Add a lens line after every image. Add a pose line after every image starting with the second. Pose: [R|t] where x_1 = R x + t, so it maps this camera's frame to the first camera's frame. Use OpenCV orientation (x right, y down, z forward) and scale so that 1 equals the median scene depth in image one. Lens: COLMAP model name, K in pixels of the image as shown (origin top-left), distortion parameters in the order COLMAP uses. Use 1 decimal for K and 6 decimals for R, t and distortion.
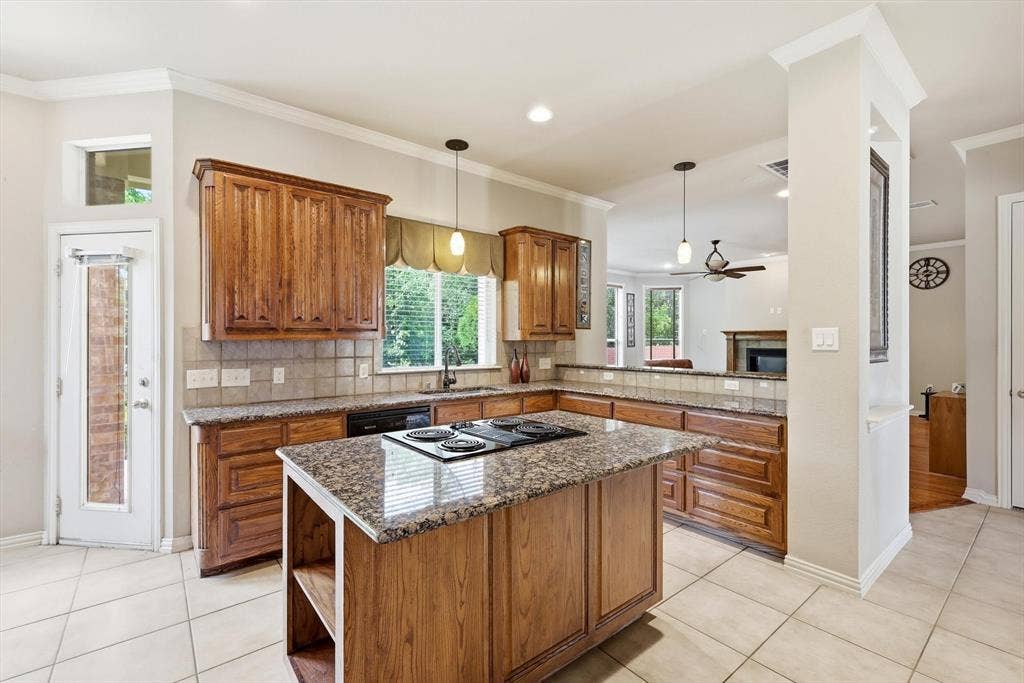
lens RADIAL K [[448.7, 0, 515.9], [0, 448.7, 341.3], [0, 0, 1]] dist [0.005340, 0.000092]
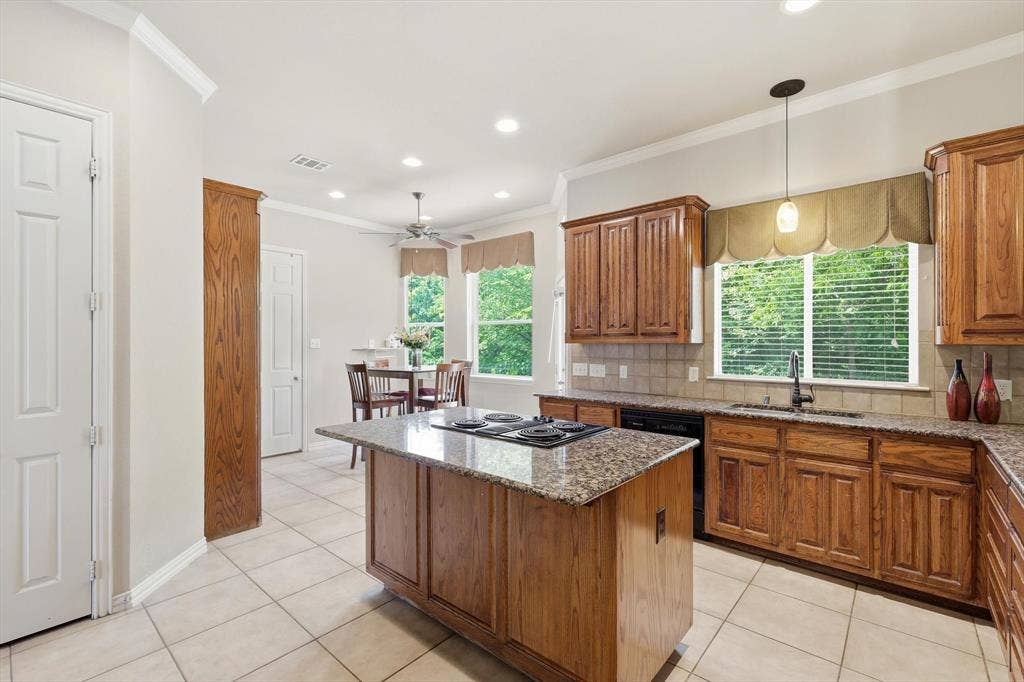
lens RADIAL K [[448.7, 0, 515.3], [0, 448.7, 342.7], [0, 0, 1]] dist [0.005340, 0.000092]
pose [[0.169208, -0.002741, -0.985576, 0.668136], [-0.005924, 0.999975, -0.003798, 0.002036], [0.985562, 0.006482, 0.169188, 0.511610]]
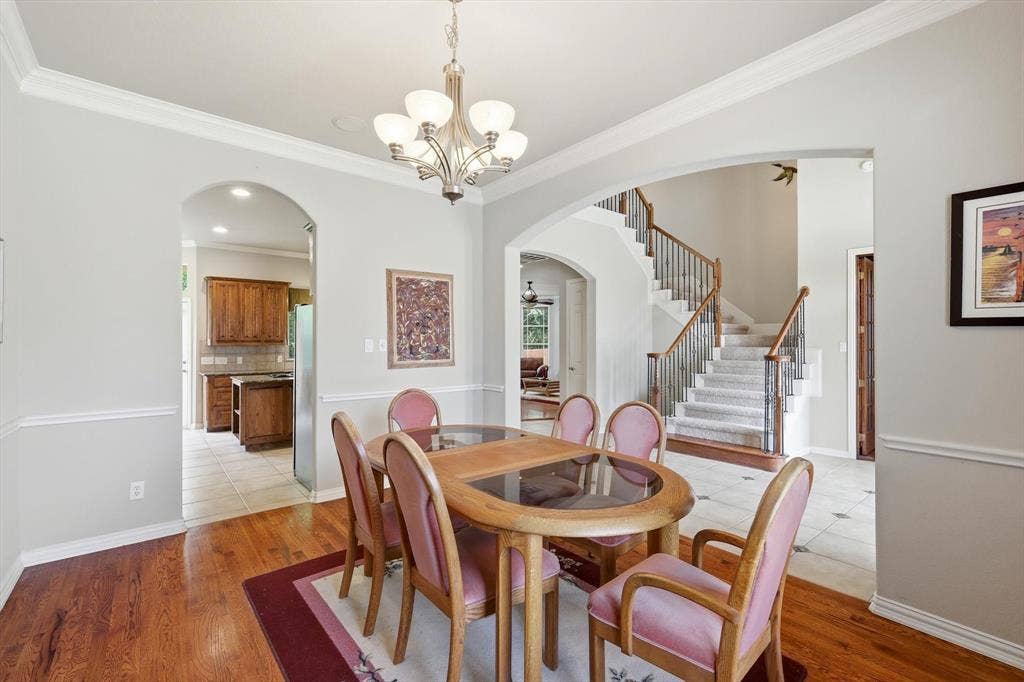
lens RADIAL K [[448.7, 0, 511.3], [0, 448.7, 340.1], [0, 0, 1]] dist [0.005340, 0.000092]
pose [[1.000000, 0.000280, -0.000431, 0.918814], [-0.000284, 0.999946, -0.010436, -0.005128], [0.000428, 0.010436, 0.999945, -1.387751]]
